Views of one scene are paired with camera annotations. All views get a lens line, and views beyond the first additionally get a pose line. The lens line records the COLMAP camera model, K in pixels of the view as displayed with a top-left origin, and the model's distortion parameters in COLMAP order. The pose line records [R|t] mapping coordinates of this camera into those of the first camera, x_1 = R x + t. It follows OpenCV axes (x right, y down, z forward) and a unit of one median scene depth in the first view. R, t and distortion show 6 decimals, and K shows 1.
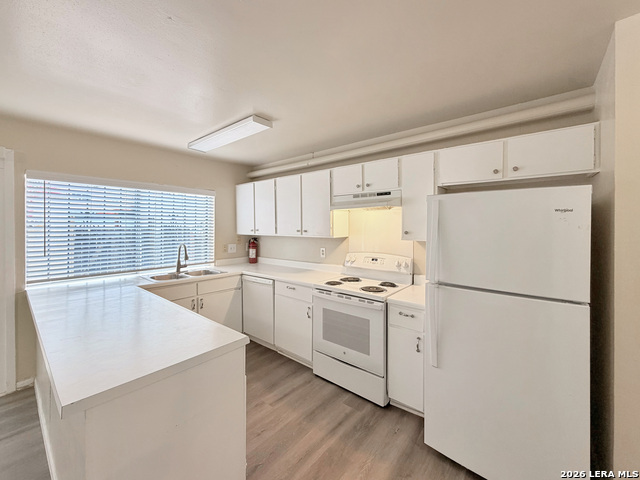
lens RADIAL K [[273.4, 0, 317.2], [0, 273.4, 240.3], [0, 0, 1]] dist [0.002501, 0.000235]
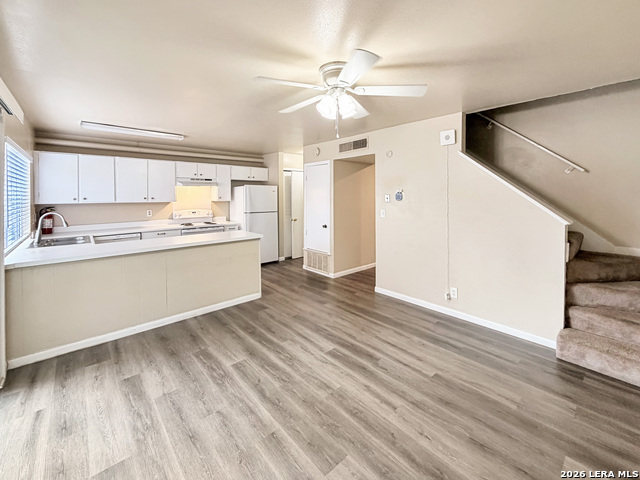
lens RADIAL K [[273.4, 0, 317.2], [0, 273.4, 240.3], [0, 0, 1]] dist [0.002501, 0.000235]
pose [[0.138368, -0.156248, 0.977978, -1.680942], [0.055513, 0.987148, 0.149859, 0.024773], [-0.988824, 0.033555, 0.145264, -0.143411]]
